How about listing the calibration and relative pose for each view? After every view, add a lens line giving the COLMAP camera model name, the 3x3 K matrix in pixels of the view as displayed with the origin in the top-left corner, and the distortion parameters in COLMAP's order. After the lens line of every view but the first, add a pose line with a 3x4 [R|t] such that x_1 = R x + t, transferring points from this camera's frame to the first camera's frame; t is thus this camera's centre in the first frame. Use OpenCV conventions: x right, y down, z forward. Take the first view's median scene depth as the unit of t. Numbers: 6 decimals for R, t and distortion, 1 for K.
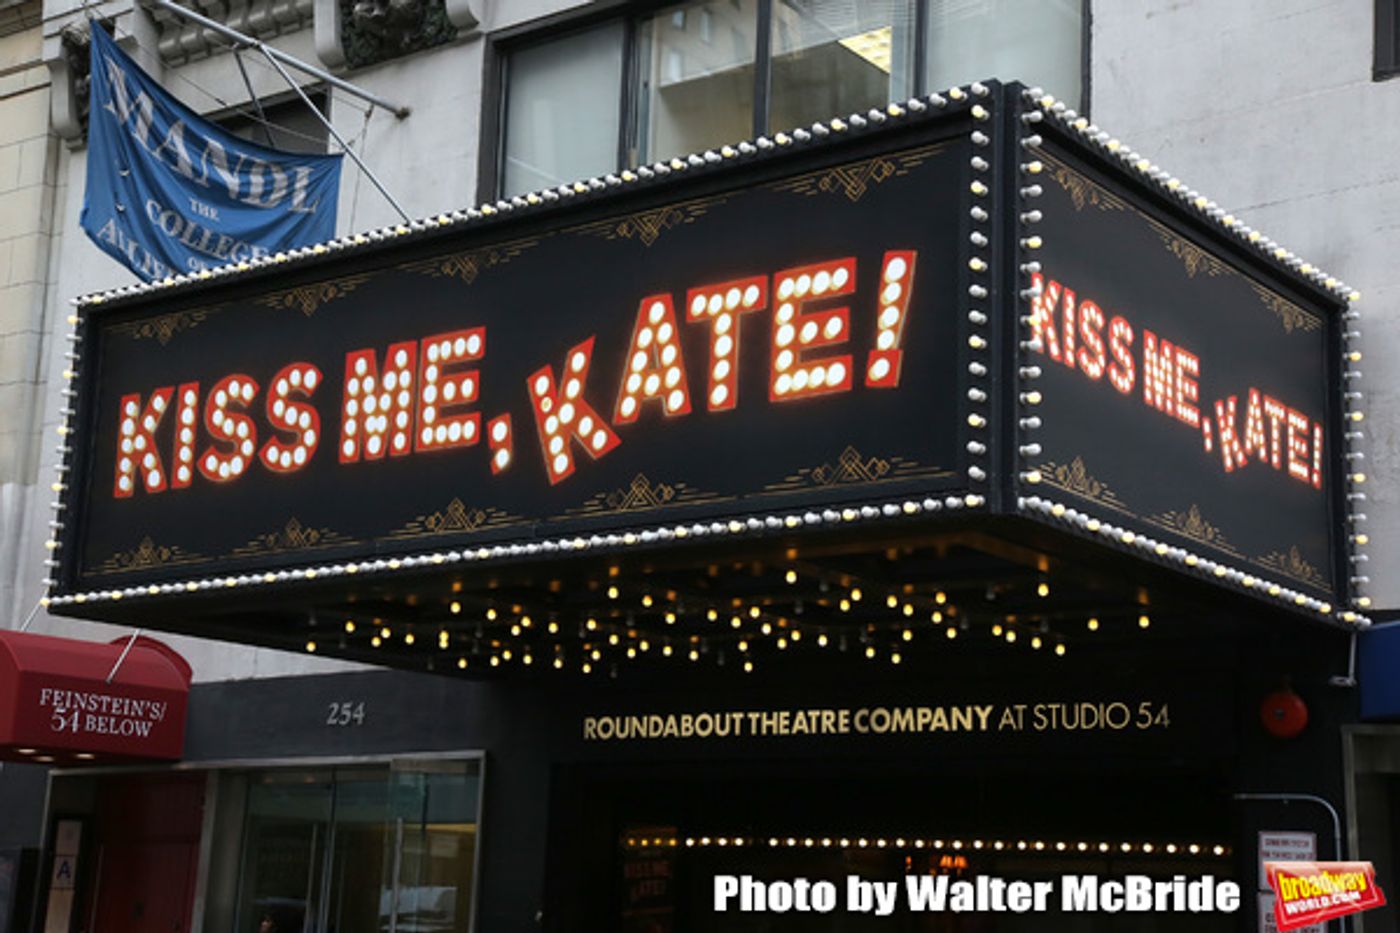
lens RADIAL K [[2085.7, 0, 697.7], [0, 2085.7, 466.7], [0, 0, 1]] dist [0.226390, 0.000000]
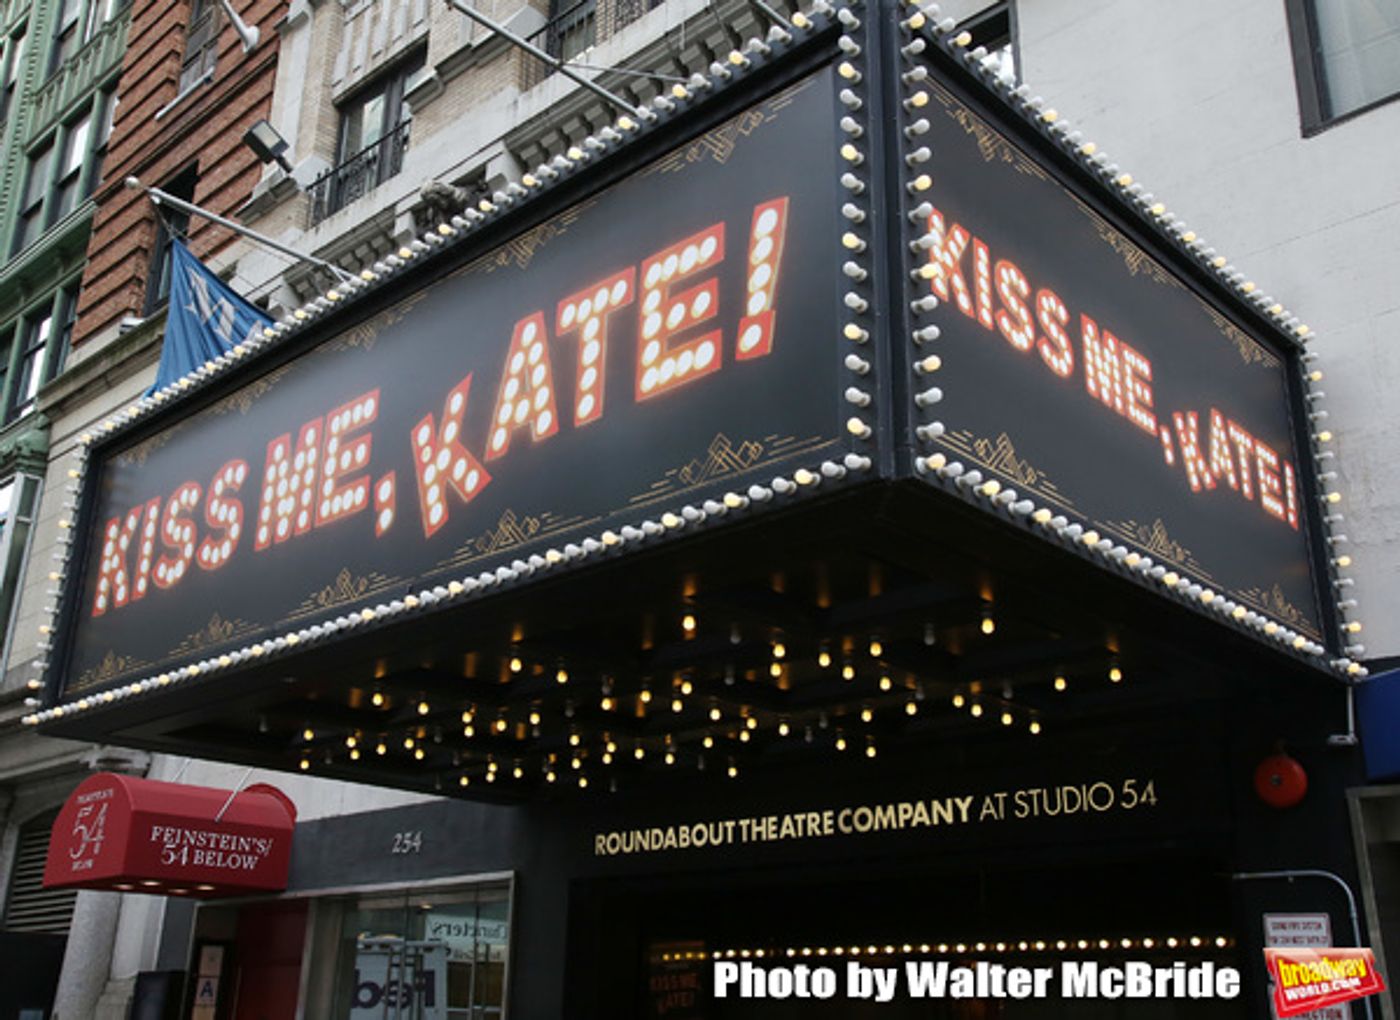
lens RADIAL K [[1403.6, 0, 709.2], [0, 1403.6, 501.5], [0, 0, 1]] dist [0.013787, 0.000000]
pose [[0.995064, -0.052892, -0.083967, 0.091959], [0.040427, 0.988786, -0.143764, 0.076668], [0.090630, 0.139659, 0.986043, 0.378603]]
